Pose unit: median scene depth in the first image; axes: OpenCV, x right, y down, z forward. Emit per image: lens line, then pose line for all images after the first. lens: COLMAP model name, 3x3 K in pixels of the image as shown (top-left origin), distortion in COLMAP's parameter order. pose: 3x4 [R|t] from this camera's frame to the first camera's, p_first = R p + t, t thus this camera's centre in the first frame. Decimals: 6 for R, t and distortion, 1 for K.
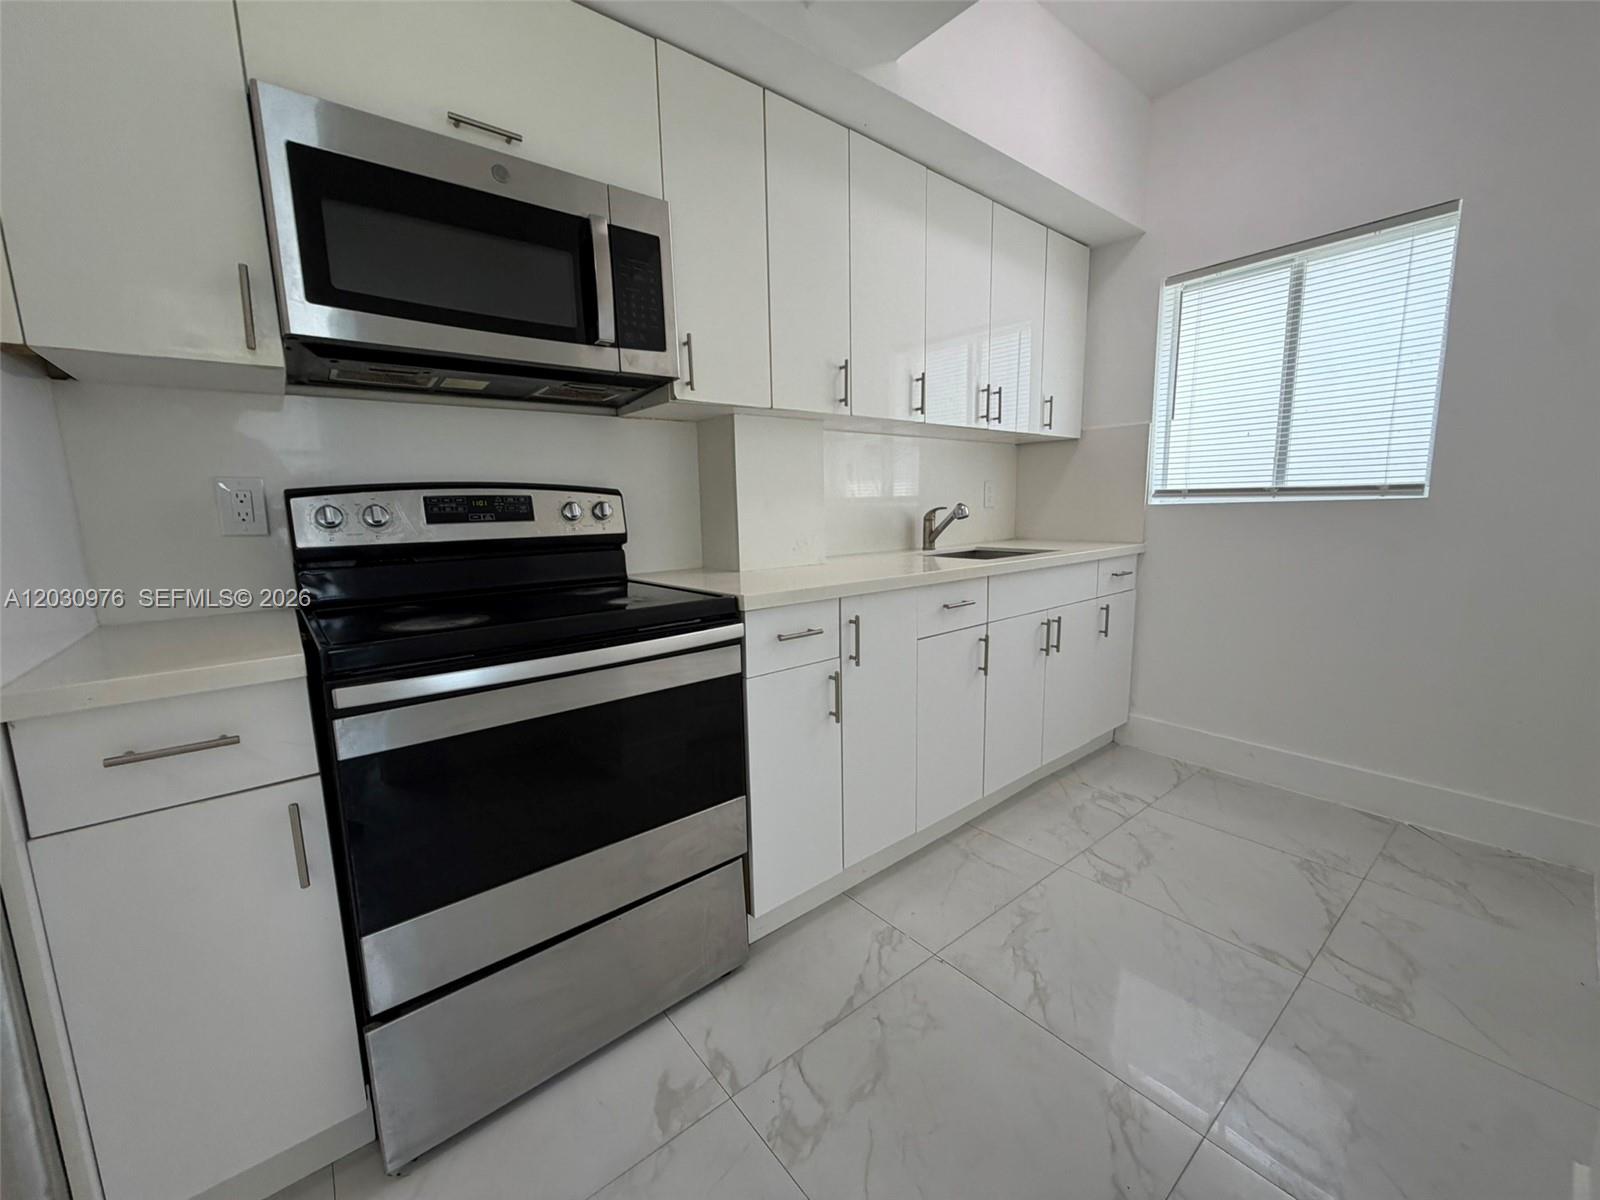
lens RADIAL K [[642.0, 0, 797.4], [0, 642.0, 600.1], [0, 0, 1]] dist [0.001911, -0.000714]
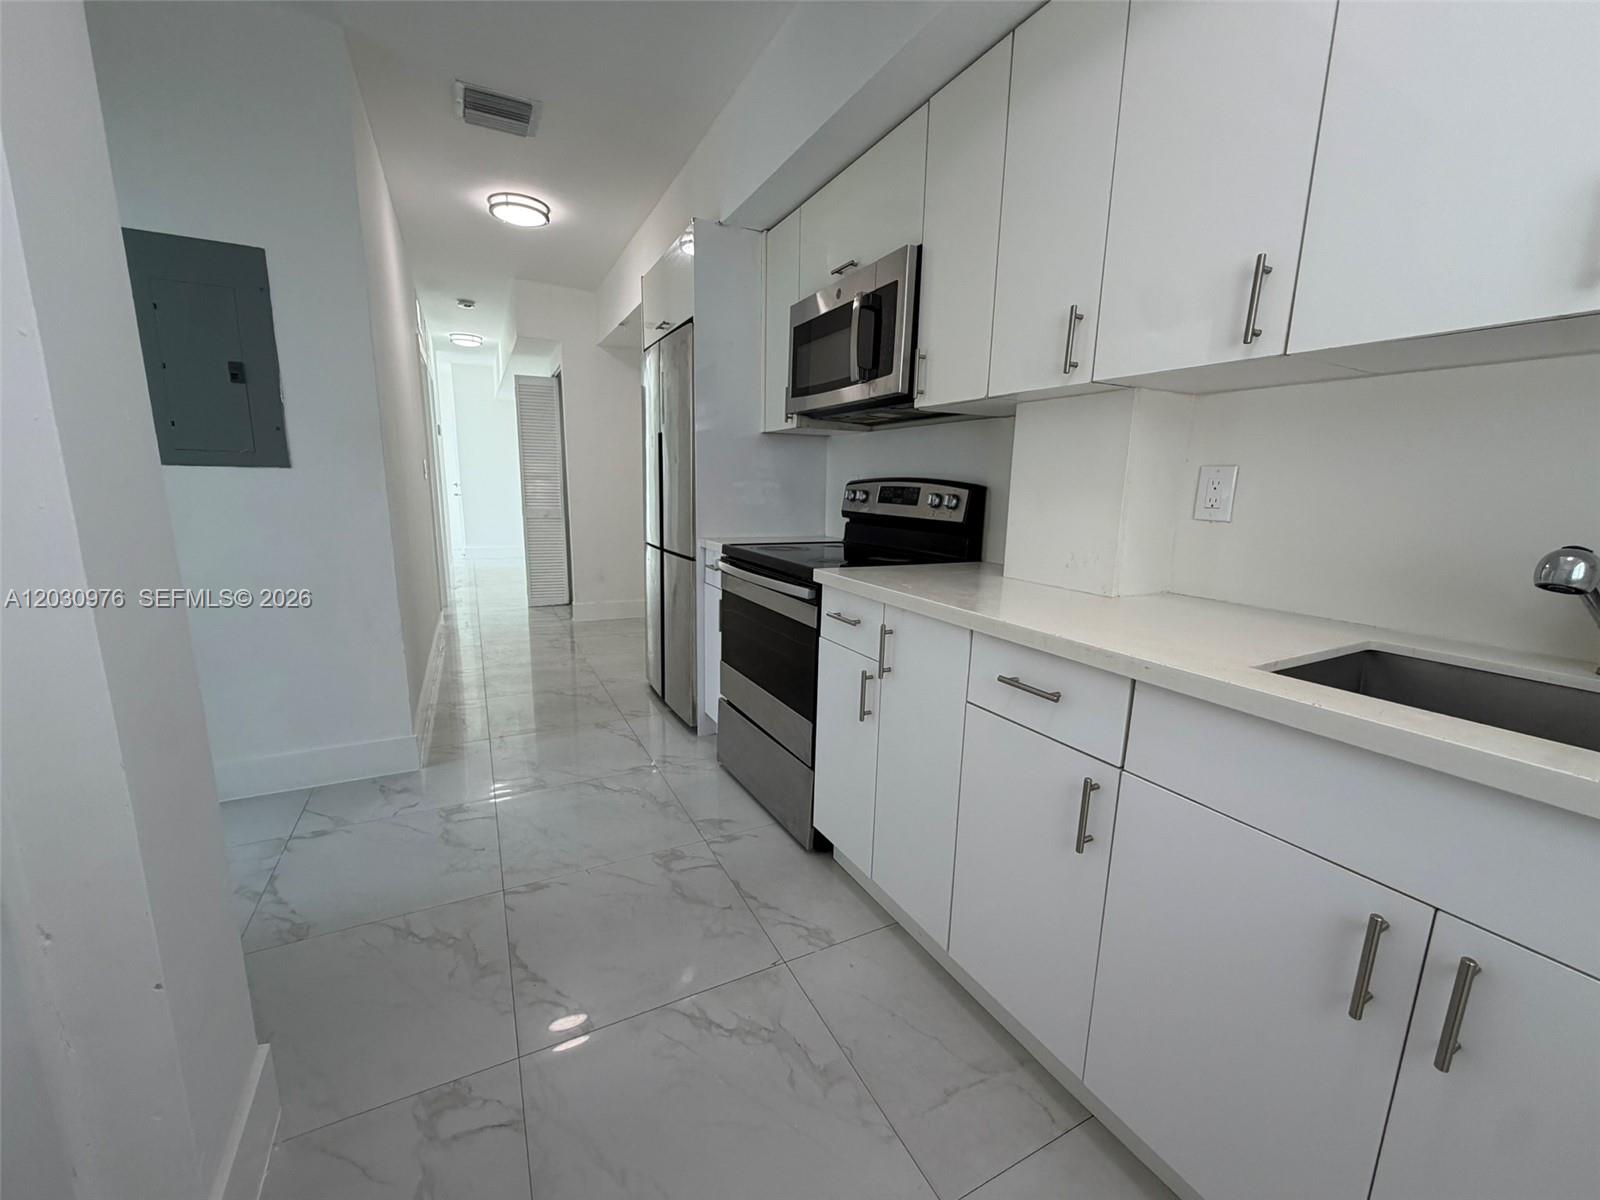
lens RADIAL K [[642.0, 0, 802.9], [0, 642.0, 597.6], [0, 0, 1]] dist [0.001911, -0.000714]
pose [[-0.202336, 0.193530, -0.960003, 0.892544], [-0.158763, 0.960829, 0.227159, -0.185013], [0.966361, 0.198376, -0.163685, 0.914837]]
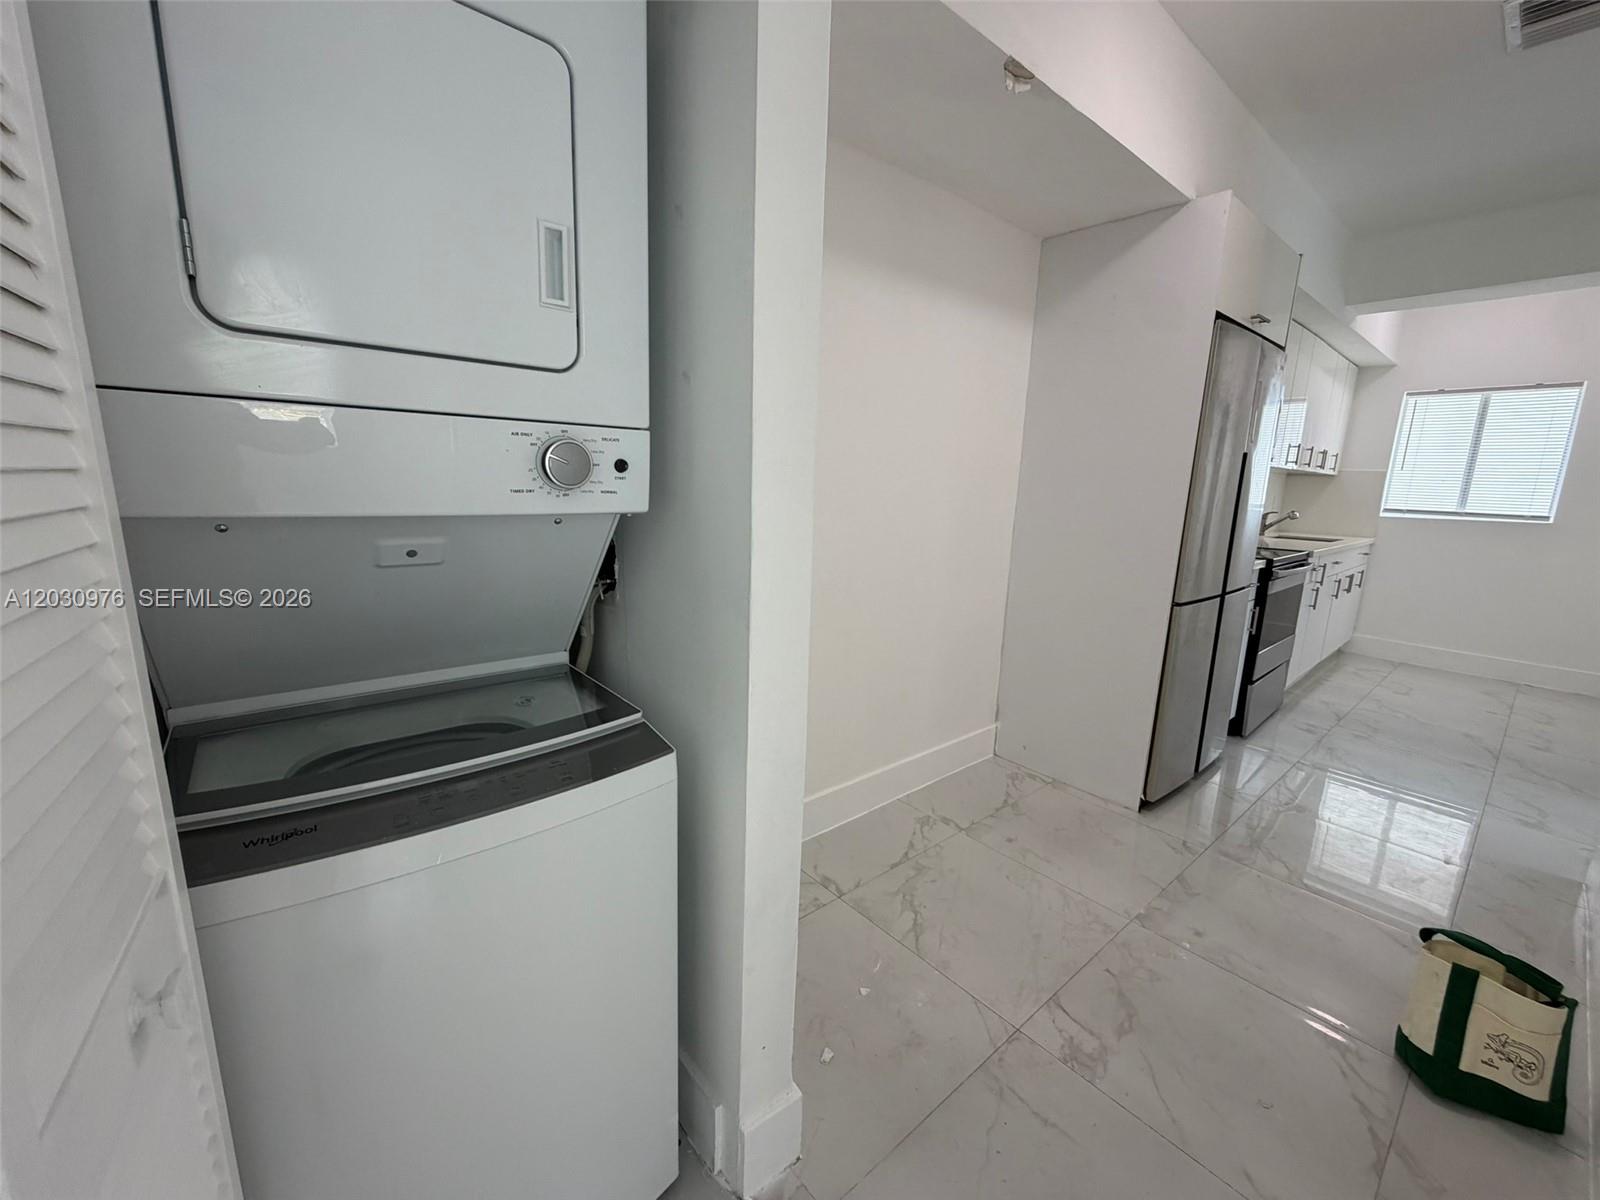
lens RADIAL K [[642.0, 0, 799.3], [0, 642.0, 602.7], [0, 0, 1]] dist [0.001911, -0.000714]
pose [[0.998255, 0.048831, 0.033218, -1.636030], [-0.050200, 0.997869, 0.041695, 0.142851], [-0.031111, -0.043289, 0.998578, -1.094482]]
